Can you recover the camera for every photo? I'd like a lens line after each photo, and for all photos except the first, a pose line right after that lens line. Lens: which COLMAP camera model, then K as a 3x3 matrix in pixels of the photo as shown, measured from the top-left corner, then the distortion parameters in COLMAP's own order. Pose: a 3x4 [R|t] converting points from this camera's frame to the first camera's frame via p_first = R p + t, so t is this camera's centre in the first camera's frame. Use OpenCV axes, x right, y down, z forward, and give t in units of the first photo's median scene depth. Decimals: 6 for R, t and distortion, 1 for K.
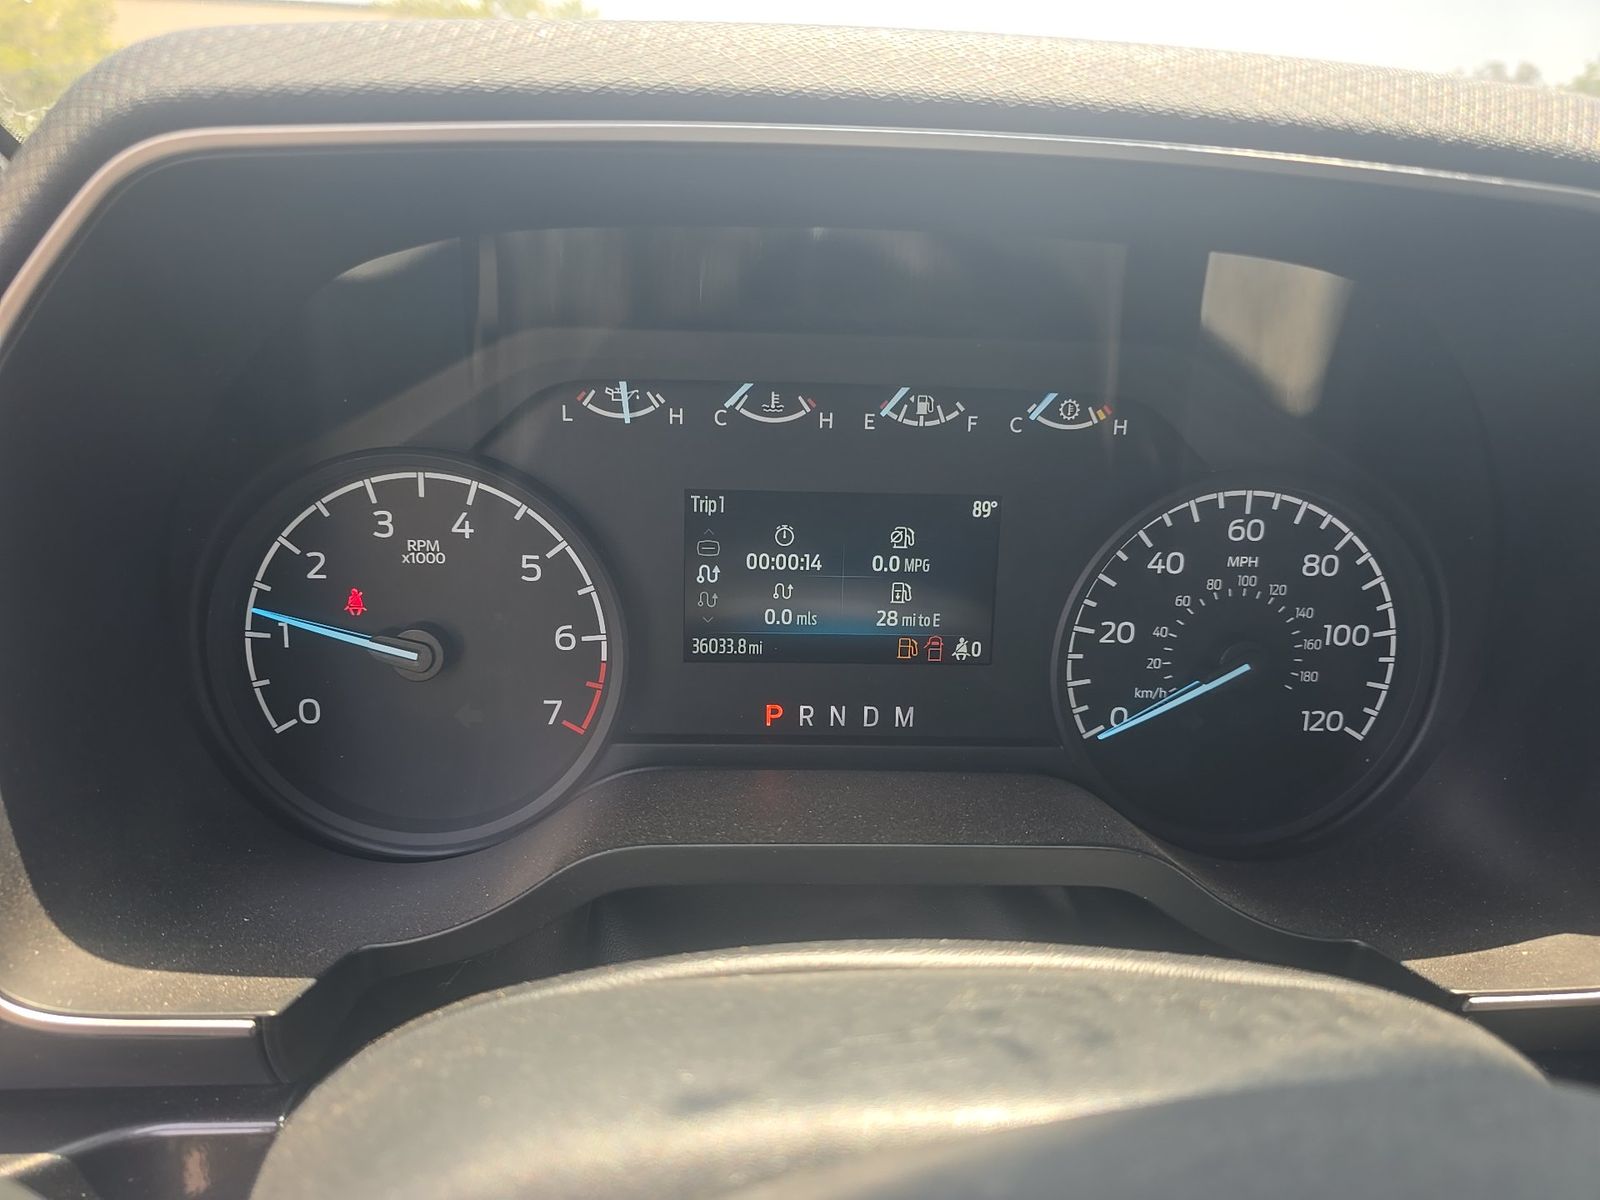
lens RADIAL K [[1081.3, 0, 809.7], [0, 1081.3, 593.7], [0, 0, 1]] dist [0.022474, -0.019891]
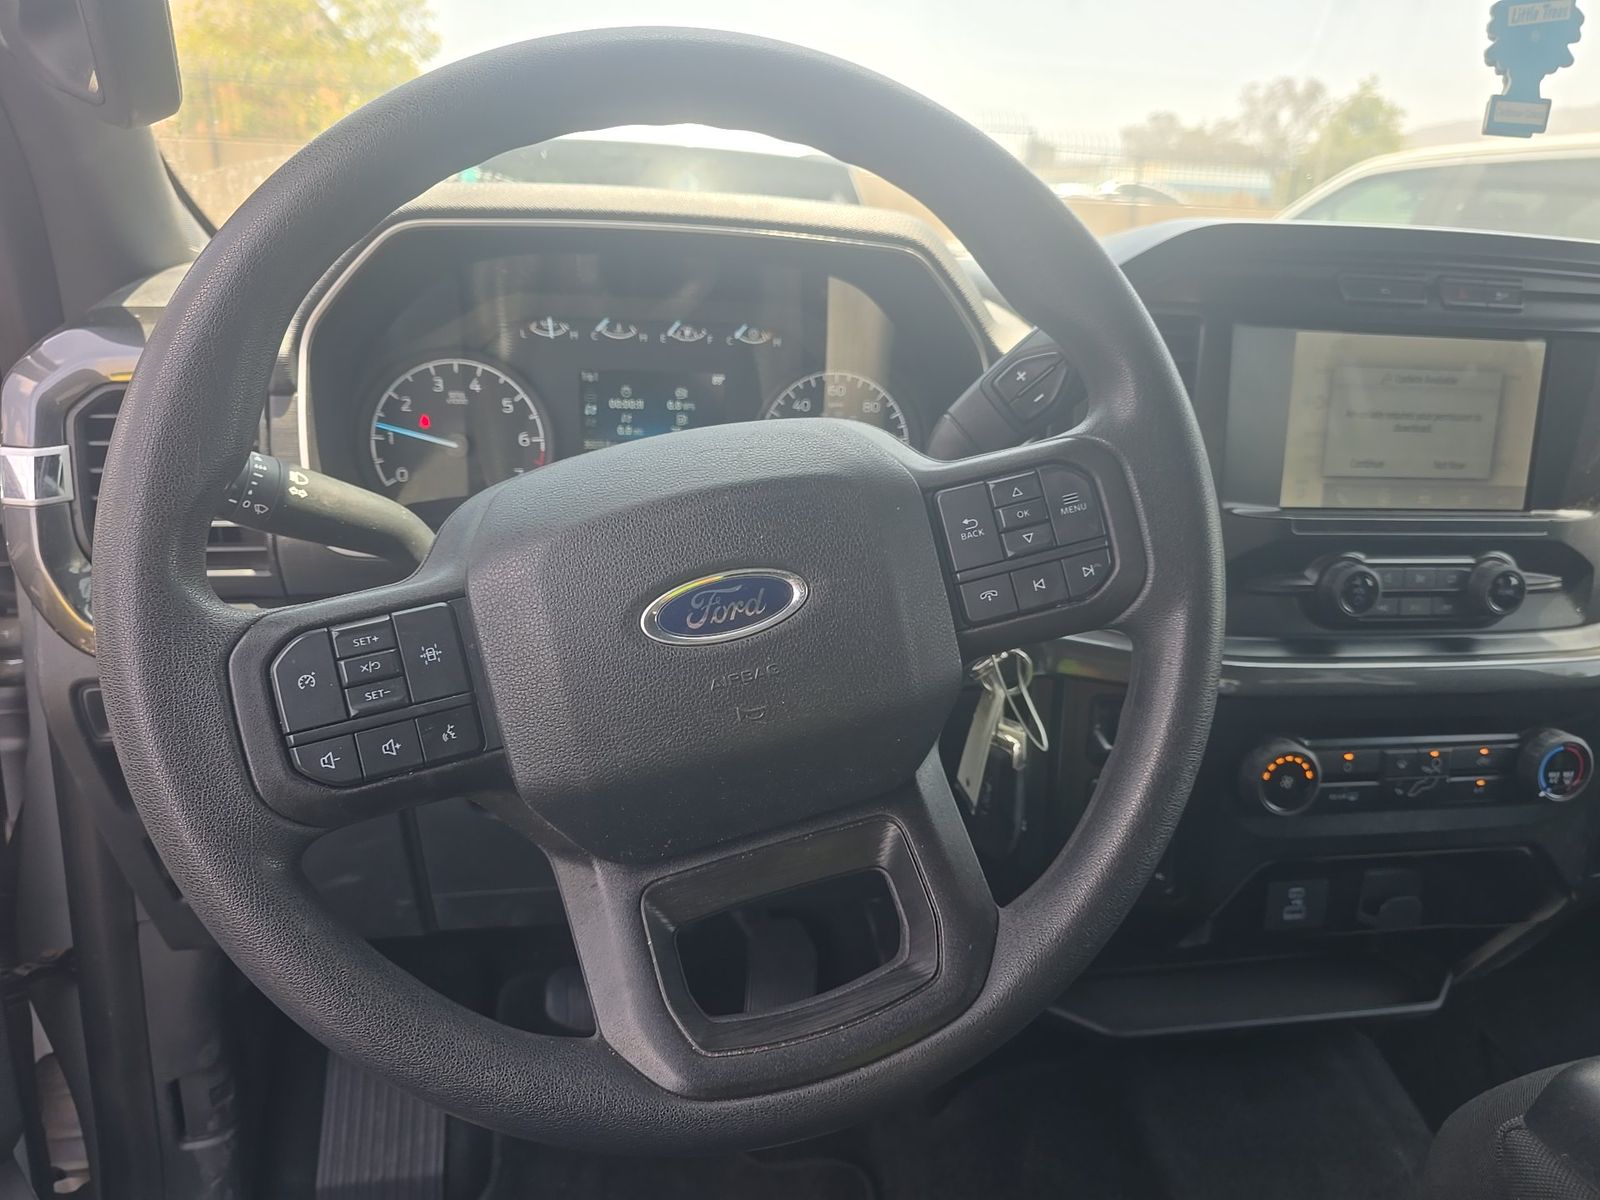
lens RADIAL K [[1081.3, 0, 825.7], [0, 1081.3, 592.7], [0, 0, 1]] dist [0.022474, -0.019891]
pose [[0.988154, -0.035363, 0.149336, 0.033454], [0.034913, 0.999374, 0.005633, 0.348111], [-0.149442, -0.000352, 0.988770, -1.197278]]
